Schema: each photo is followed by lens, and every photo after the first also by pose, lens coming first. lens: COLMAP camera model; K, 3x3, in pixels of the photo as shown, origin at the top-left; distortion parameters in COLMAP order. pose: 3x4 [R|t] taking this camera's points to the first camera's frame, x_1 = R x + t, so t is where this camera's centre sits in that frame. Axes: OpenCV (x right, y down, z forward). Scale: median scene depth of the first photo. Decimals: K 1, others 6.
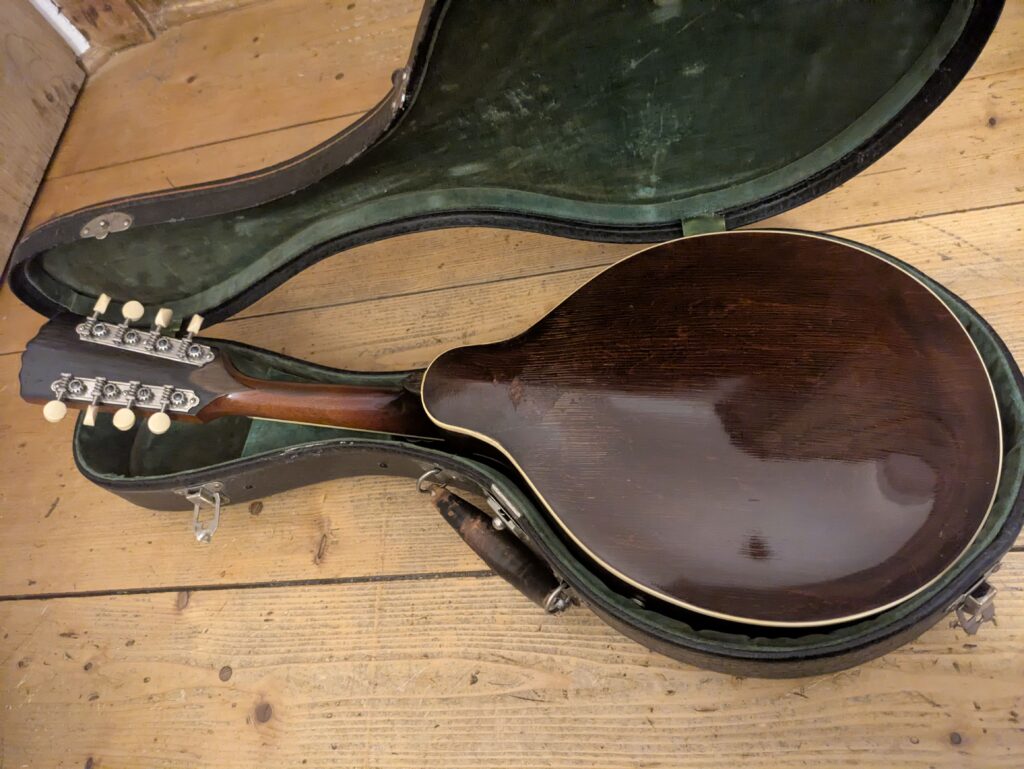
lens RADIAL K [[775.0, 0, 515.6], [0, 775.0, 382.7], [0, 0, 1]] dist [0.031685, -0.031959]
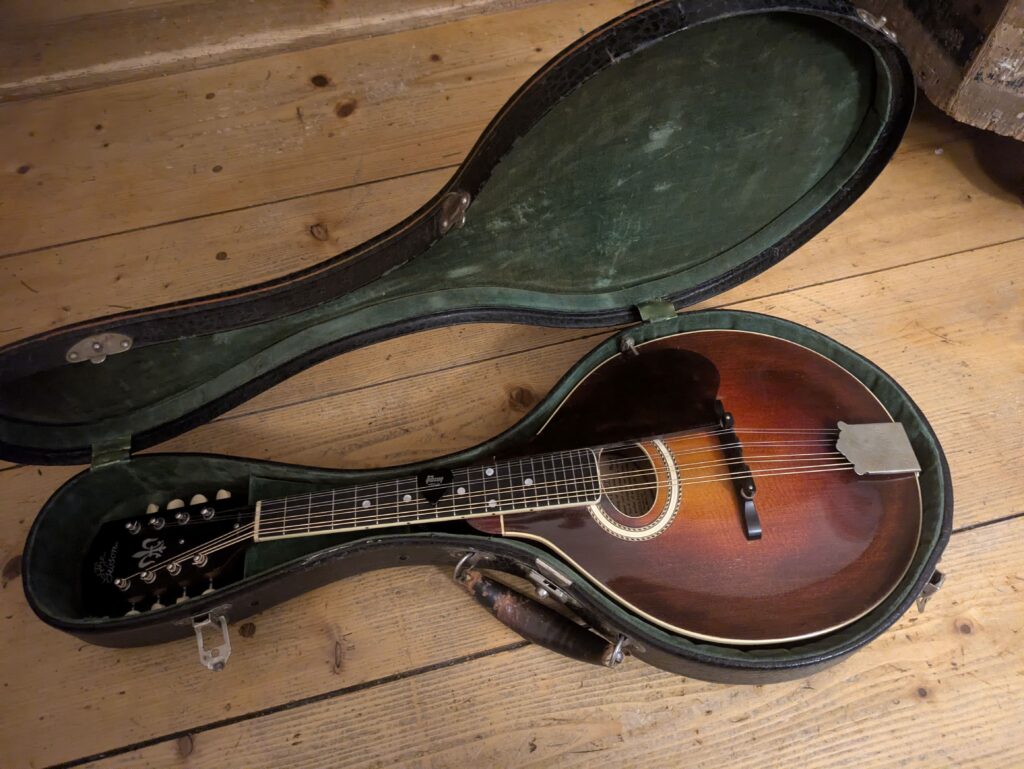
lens RADIAL K [[808.9, 0, 512.0], [0, 808.9, 384.5], [0, 0, 1]] dist [0.032242, -0.039798]
pose [[0.934152, -0.095370, 0.343895, -0.390500], [0.119437, 0.991610, -0.049440, -0.053334], [-0.336294, 0.087259, 0.937706, -0.066920]]
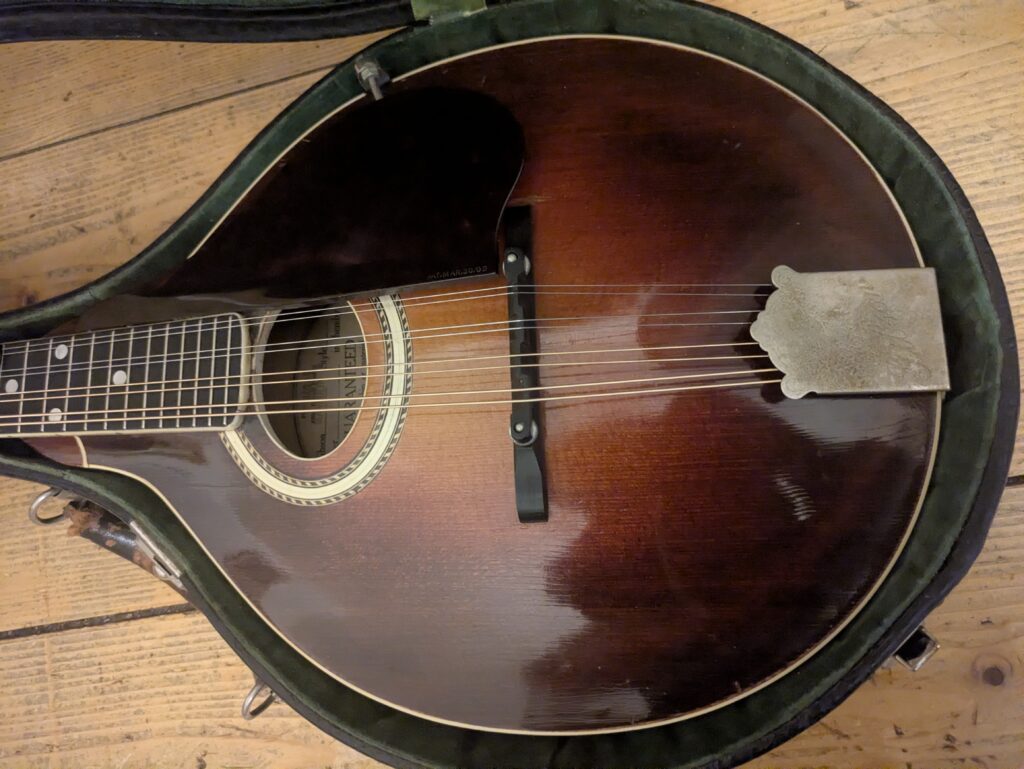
lens RADIAL K [[766.3, 0, 534.6], [0, 766.3, 366.2], [0, 0, 1]] dist [-0.002602, 0.003408]
pose [[0.982215, -0.160387, 0.097623, 0.211049], [0.124806, 0.946143, 0.298724, -0.104773], [-0.140276, -0.281228, 0.949333, 0.399774]]
